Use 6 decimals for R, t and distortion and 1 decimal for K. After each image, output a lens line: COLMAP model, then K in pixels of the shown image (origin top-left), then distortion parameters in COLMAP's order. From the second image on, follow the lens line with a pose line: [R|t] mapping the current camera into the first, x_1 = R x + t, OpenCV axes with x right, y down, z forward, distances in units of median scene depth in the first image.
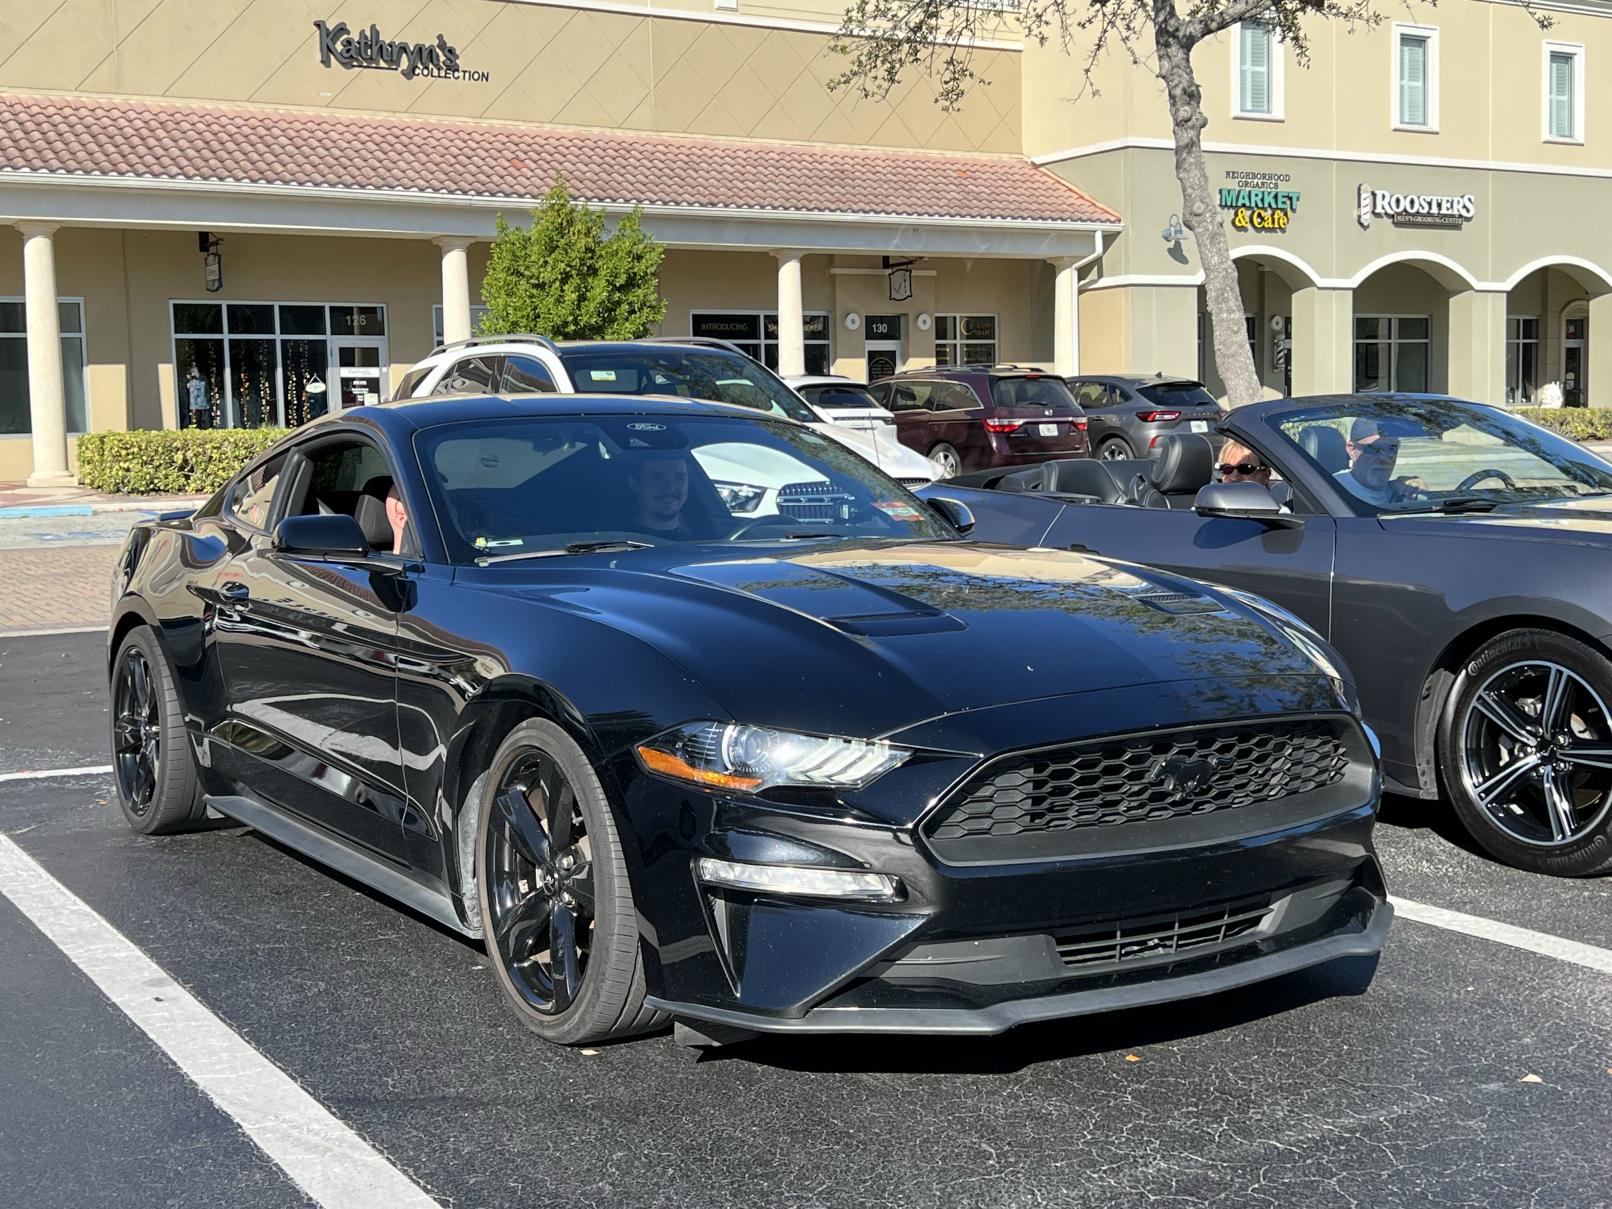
lens RADIAL K [[2009.8, 0, 806.0], [0, 2009.8, 604.5], [0, 0, 1]] dist [0.193988, -0.694449]
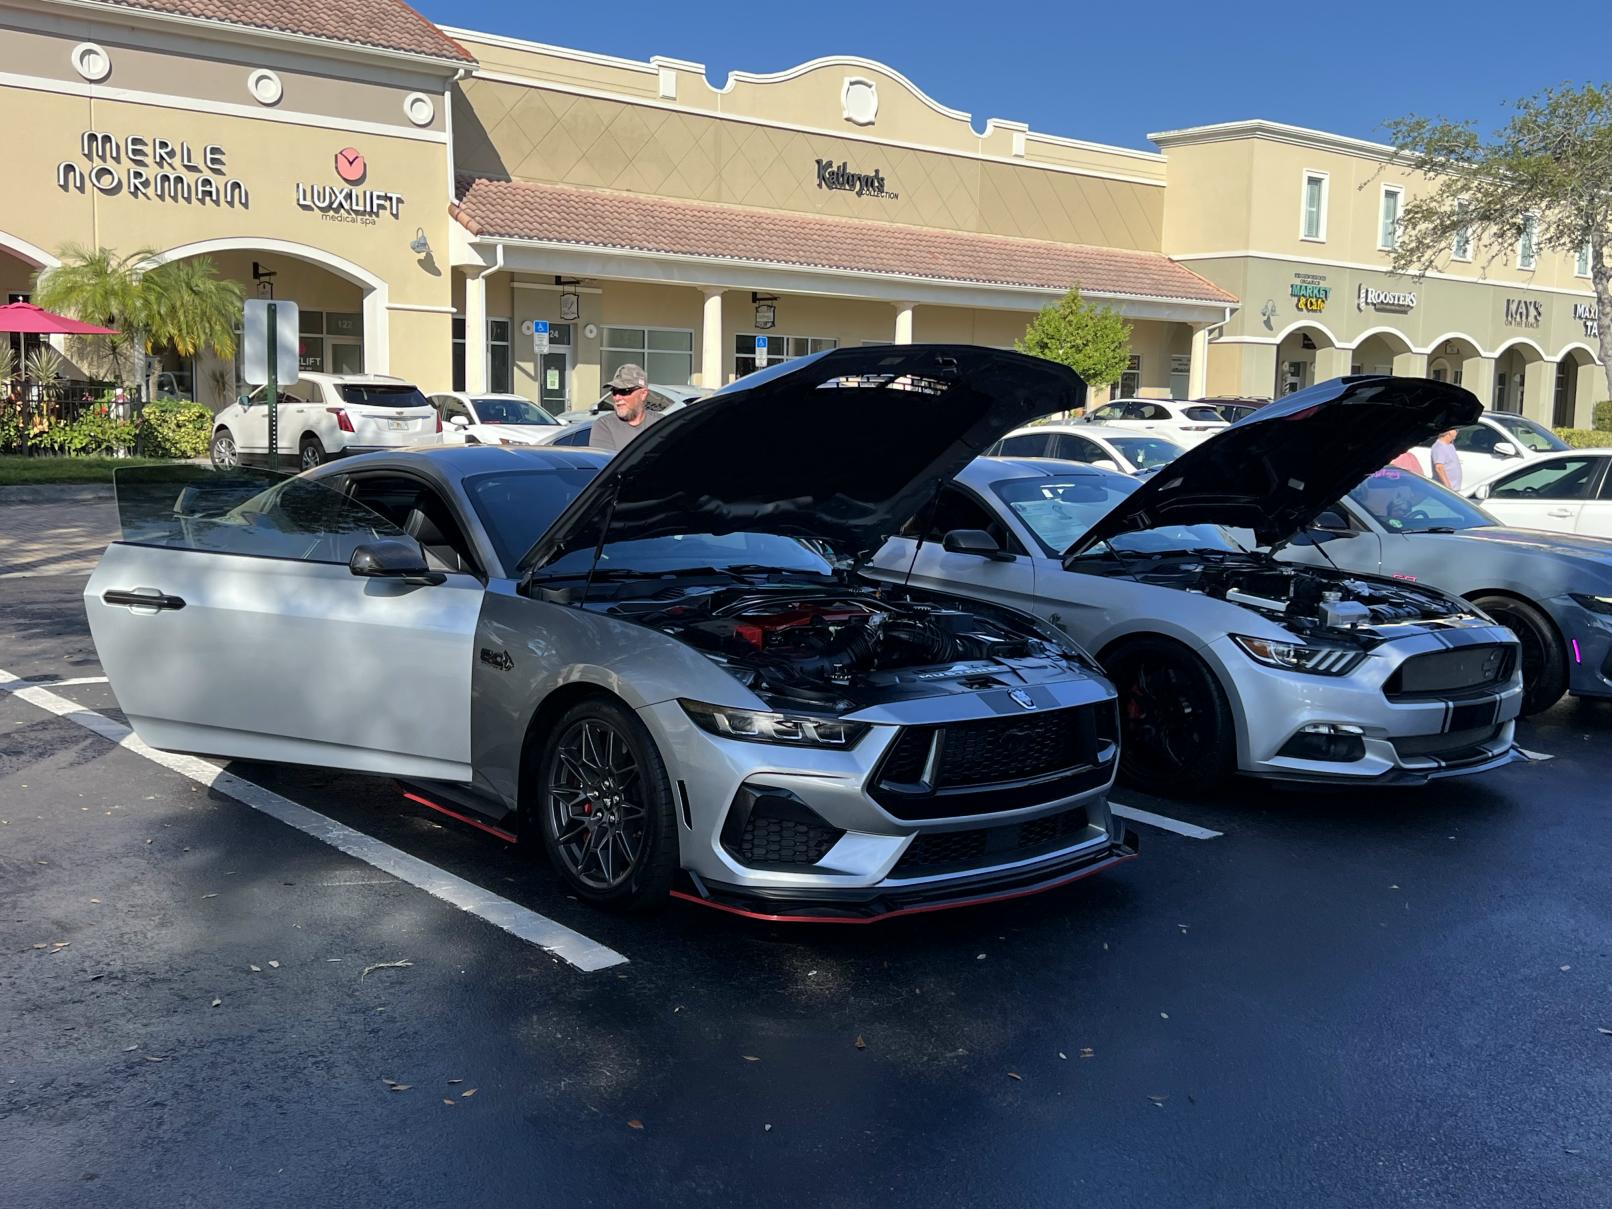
lens RADIAL K [[1646.6, 0, 801.6], [0, 1646.6, 602.1], [0, 0, 1]] dist [0.160489, -0.405385]
pose [[0.987084, 0.019182, 0.159048, -0.388007], [-0.021988, 0.999632, 0.015898, 0.034777], [-0.158684, -0.019190, 0.987143, -0.248493]]
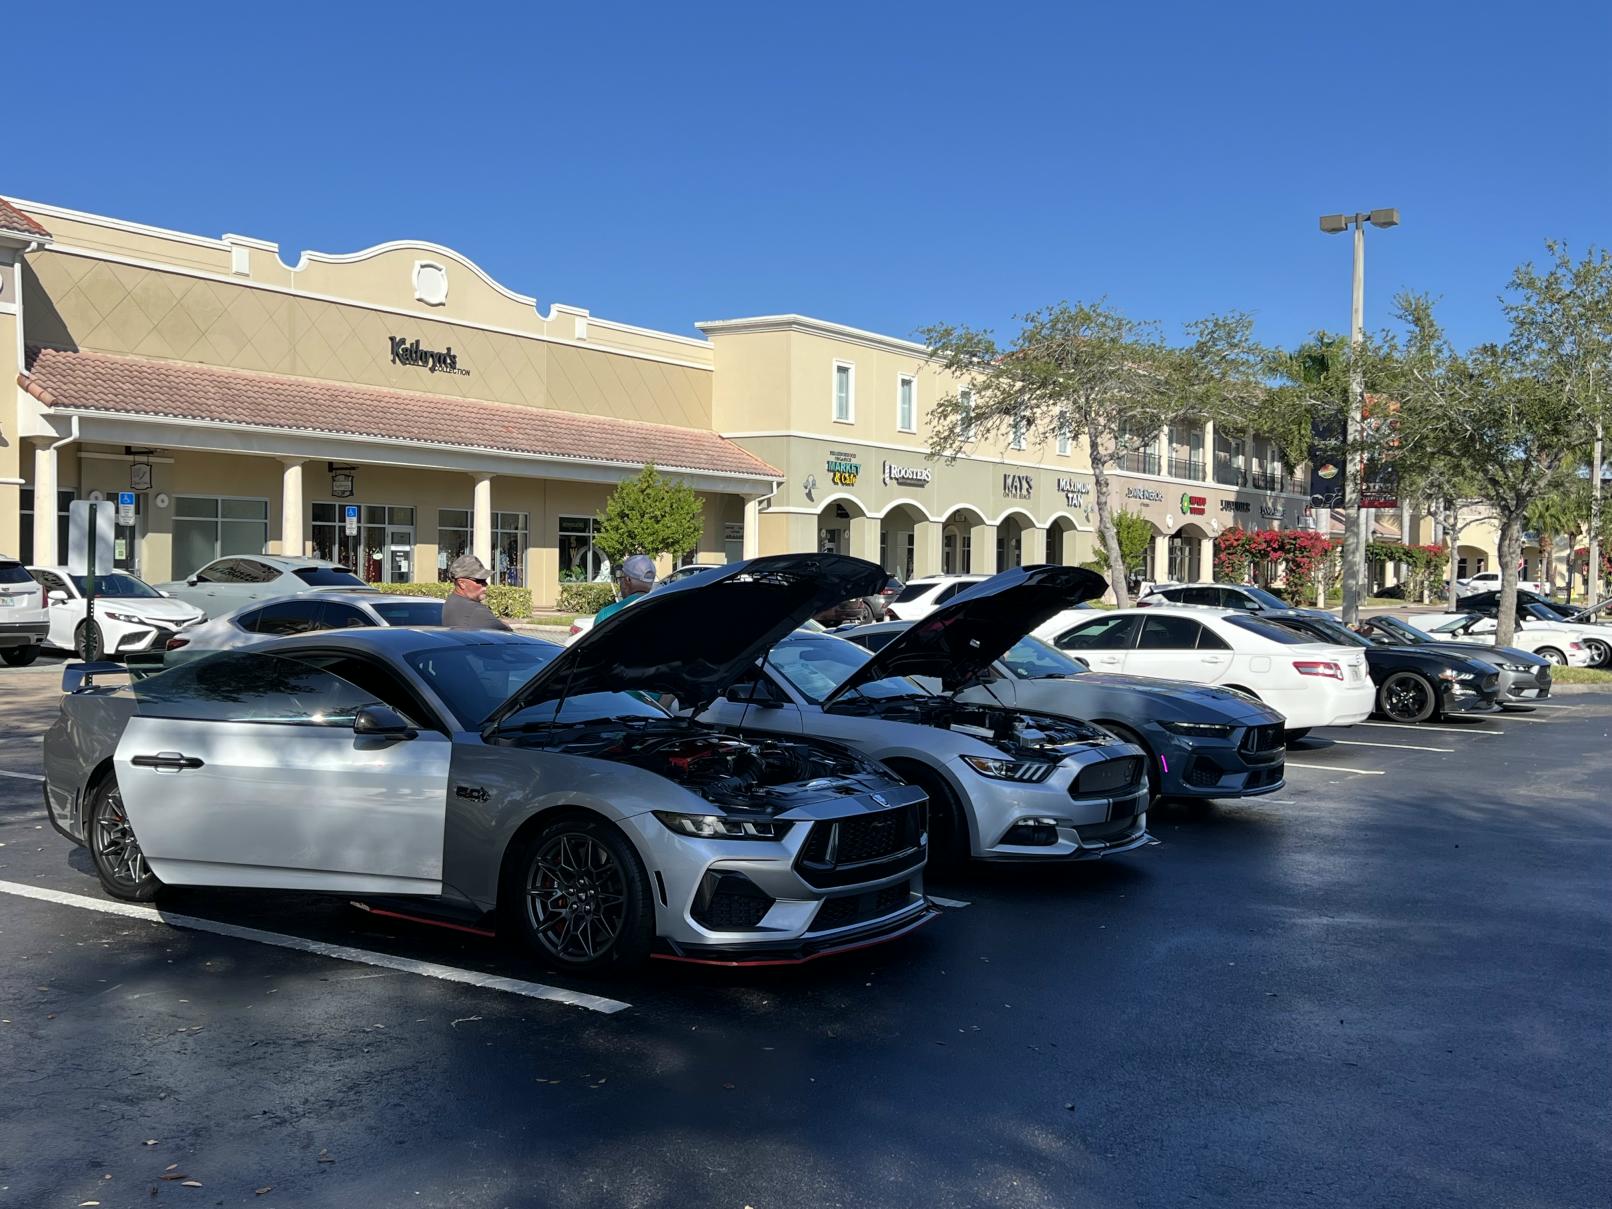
lens RADIAL K [[1646.6, 0, 801.6], [0, 1646.6, 602.1], [0, 0, 1]] dist [0.160489, -0.405385]
pose [[0.904422, 0.018812, 0.426225, -0.435949], [0.017577, 0.996536, -0.081279, 0.036851], [-0.426277, 0.081002, 0.900959, -0.286205]]
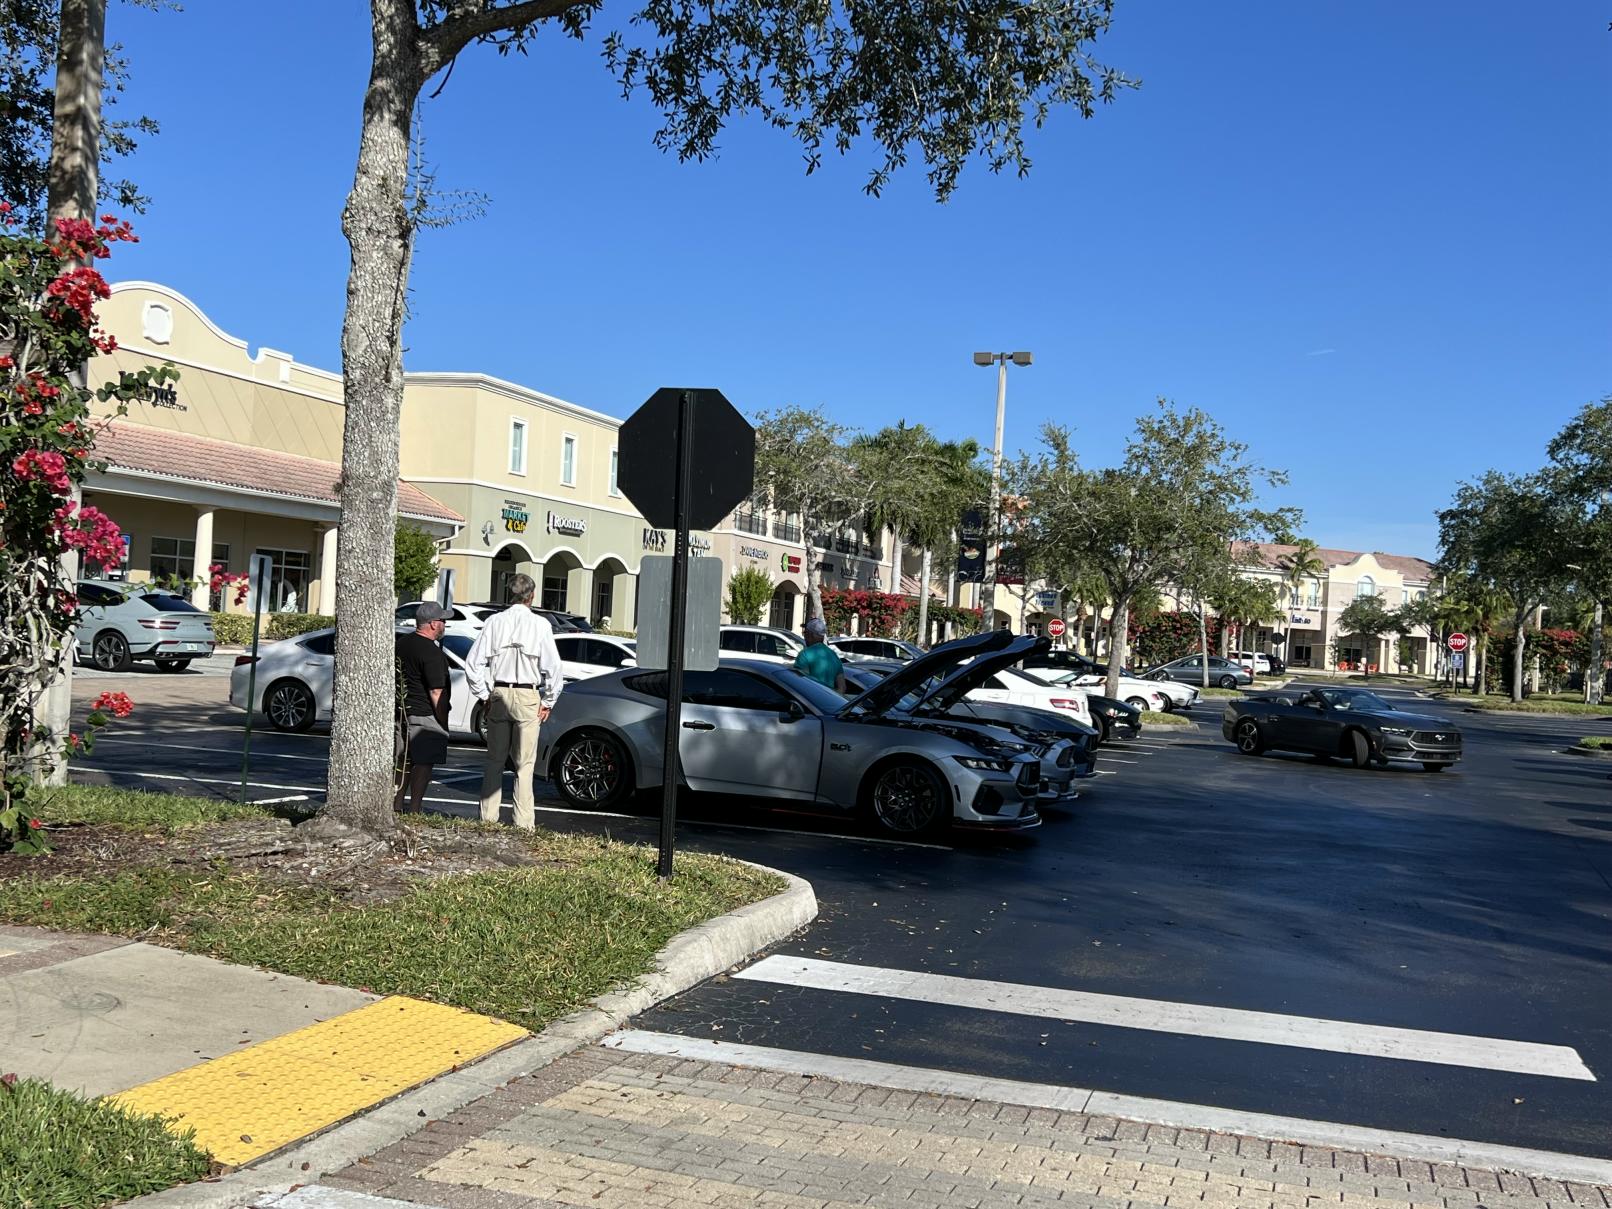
lens RADIAL K [[1646.6, 0, 801.6], [0, 1646.6, 602.1], [0, 0, 1]] dist [0.160489, -0.405385]
pose [[0.747743, 0.067566, 0.660542, -0.626717], [0.001181, 0.994672, -0.103081, 0.047672], [-0.663988, 0.077858, 0.743679, -0.360029]]
